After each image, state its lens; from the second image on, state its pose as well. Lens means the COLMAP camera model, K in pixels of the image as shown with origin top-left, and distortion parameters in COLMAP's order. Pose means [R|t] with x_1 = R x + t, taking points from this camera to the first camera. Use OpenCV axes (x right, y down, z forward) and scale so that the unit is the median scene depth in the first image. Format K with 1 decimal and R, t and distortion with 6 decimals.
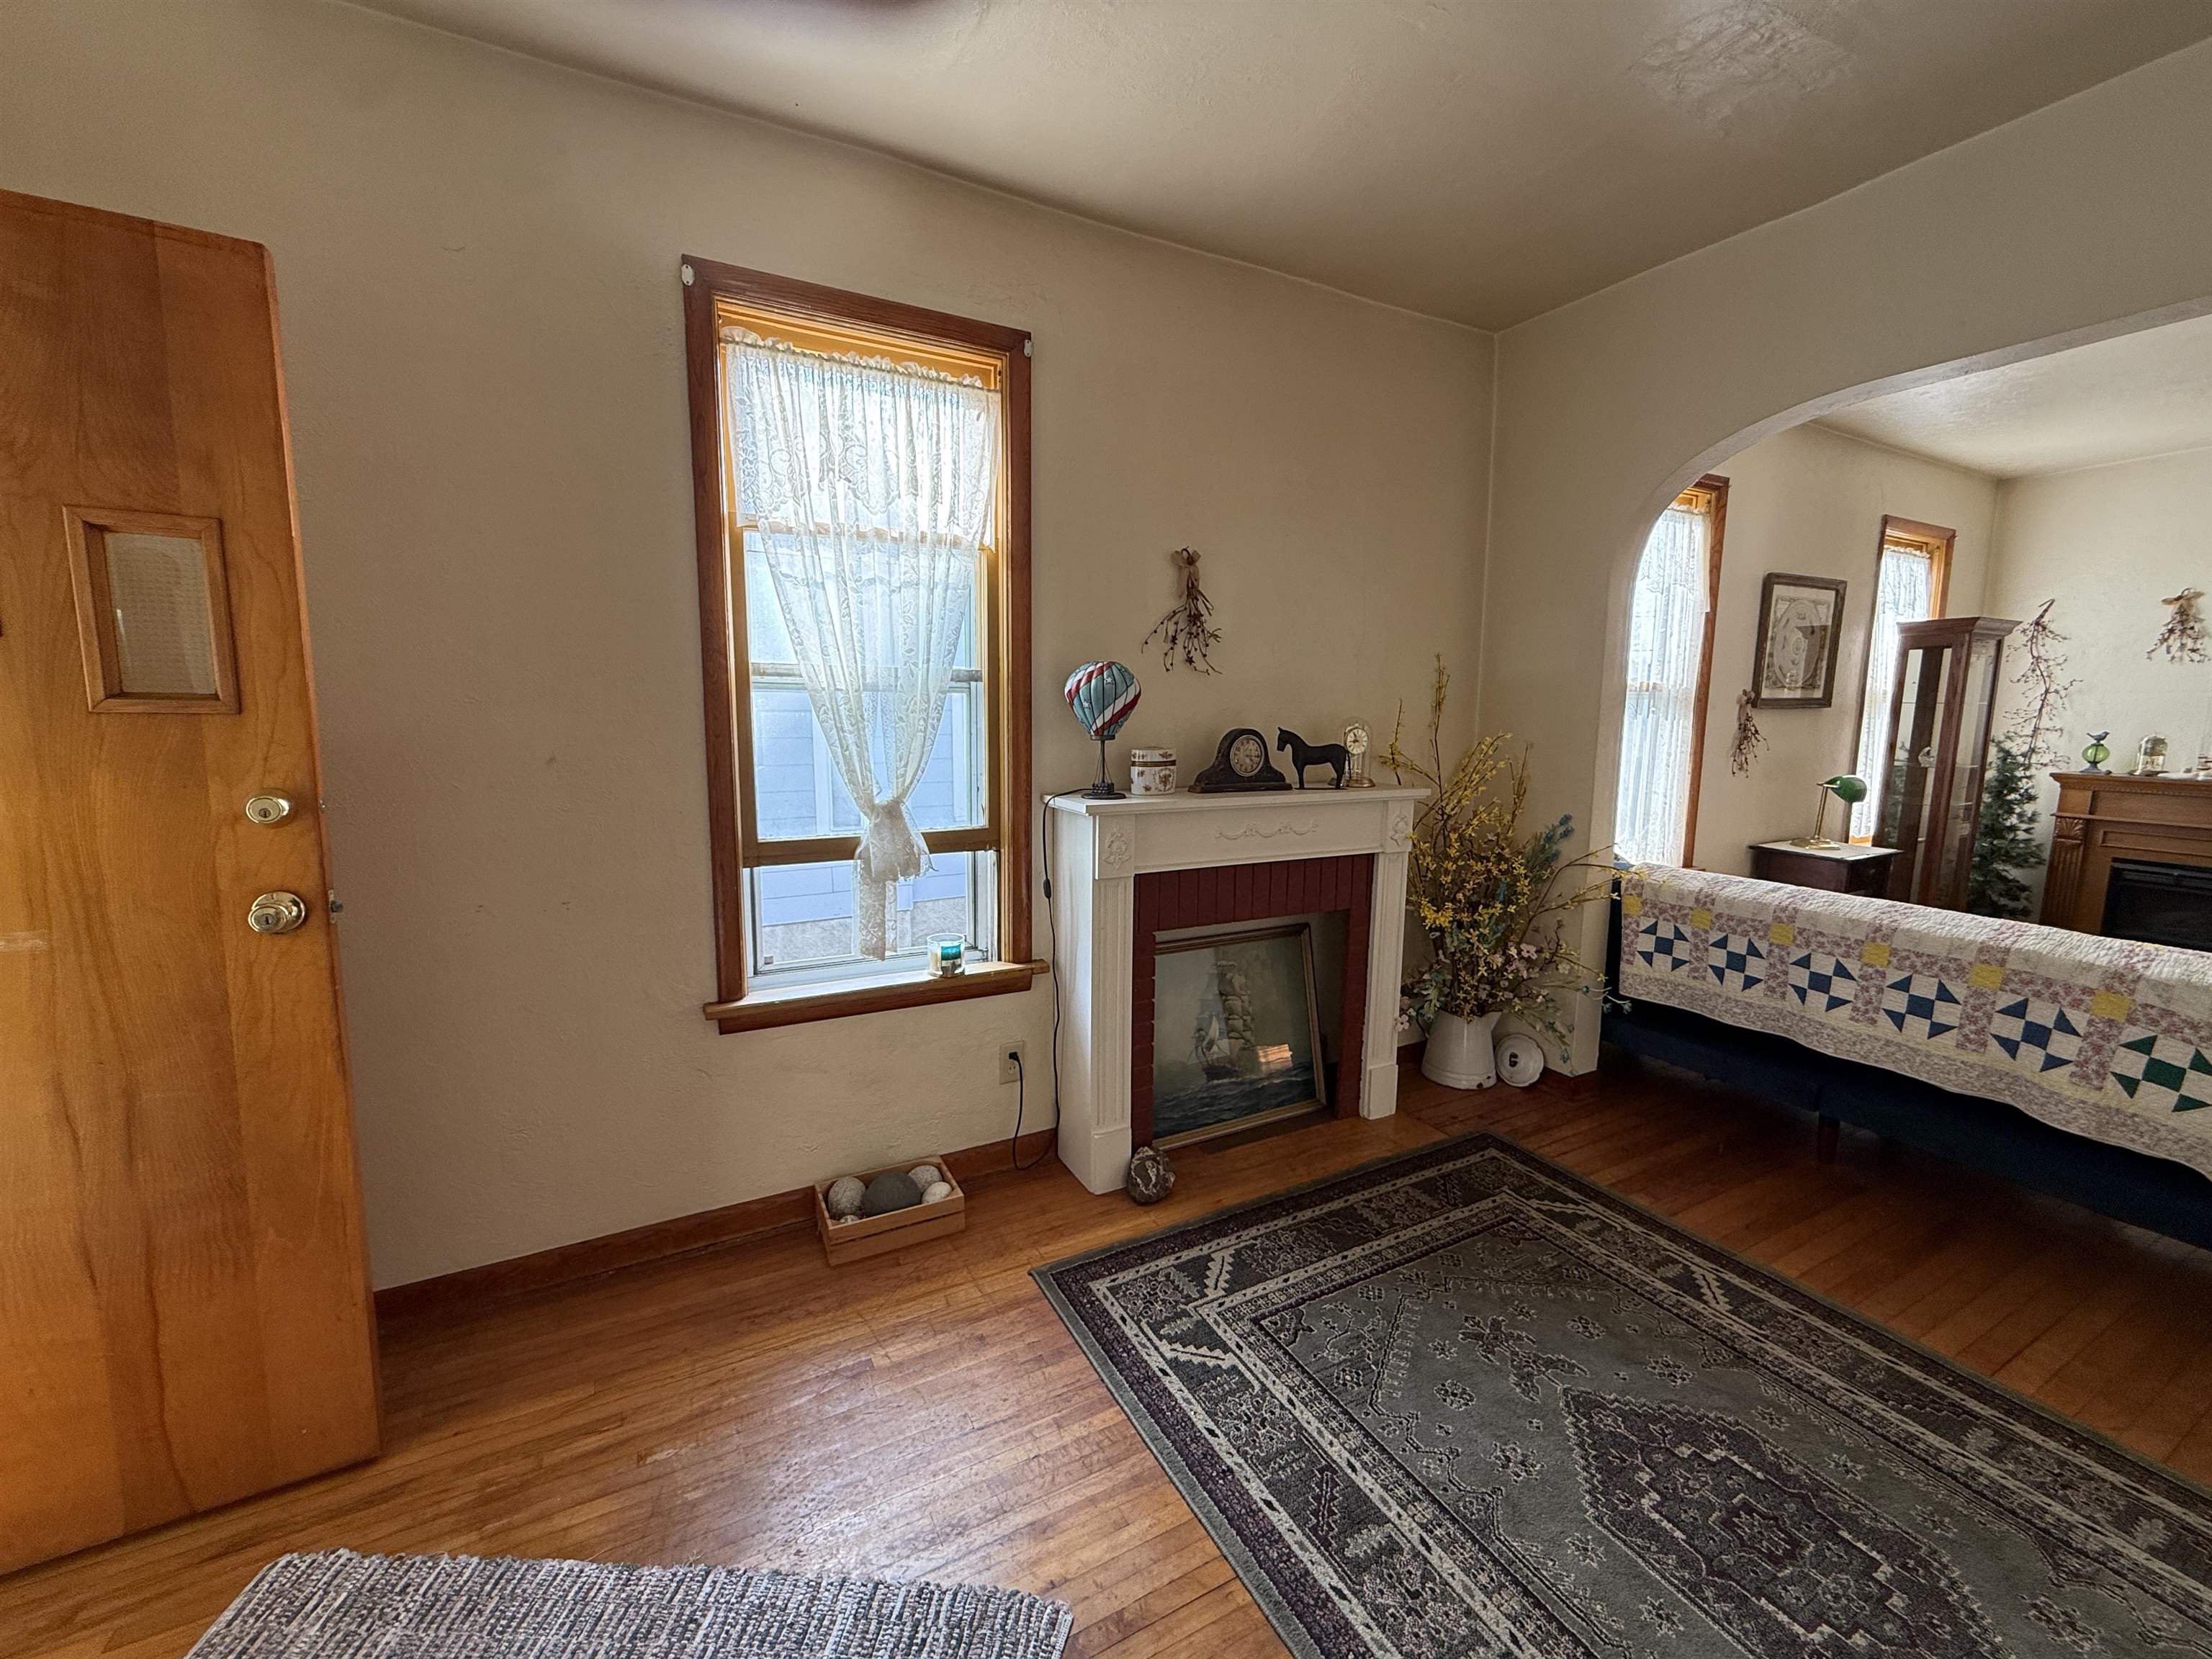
lens RADIAL K [[882.4, 0, 1097.5], [0, 882.4, 828.9], [0, 0, 1]] dist [-0.001021, 0.000589]
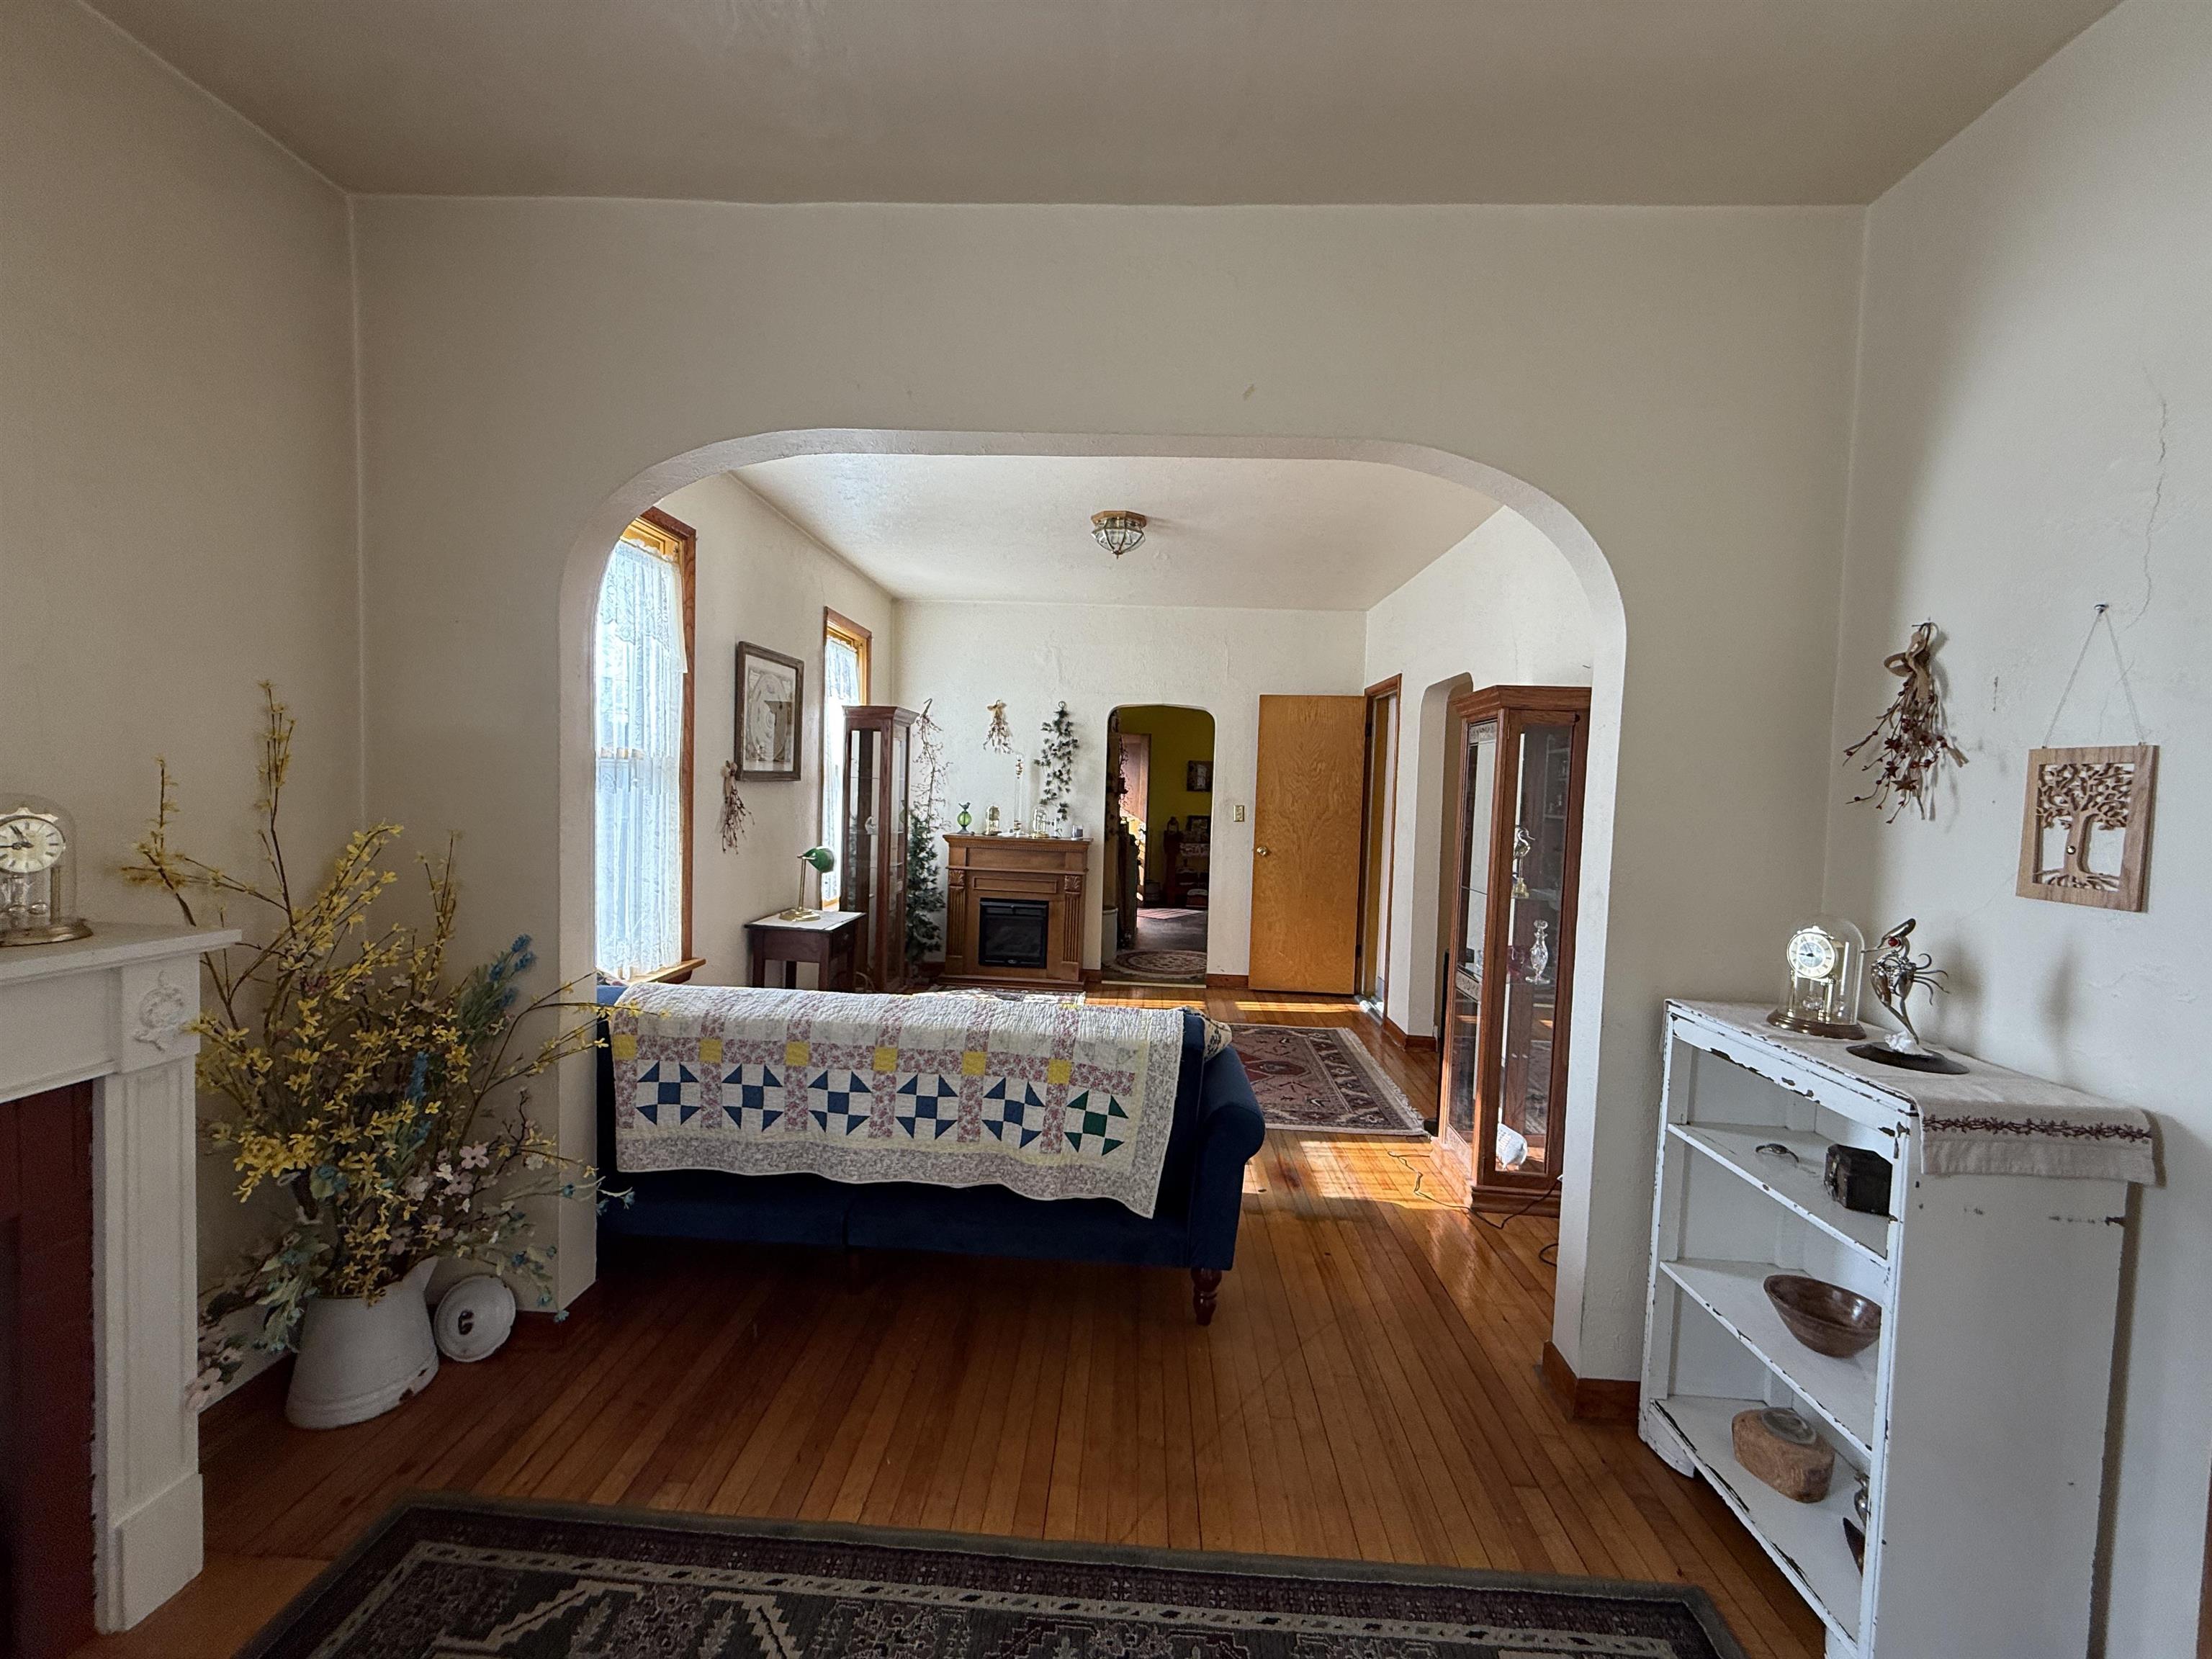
lens RADIAL K [[882.4, 0, 1102.9], [0, 882.4, 830.5], [0, 0, 1]] dist [-0.001021, 0.000589]
pose [[0.506241, -0.030123, 0.861866, 0.172123], [0.086080, 0.996164, -0.015745, -0.048253], [-0.858085, 0.082160, 0.506892, 0.258793]]
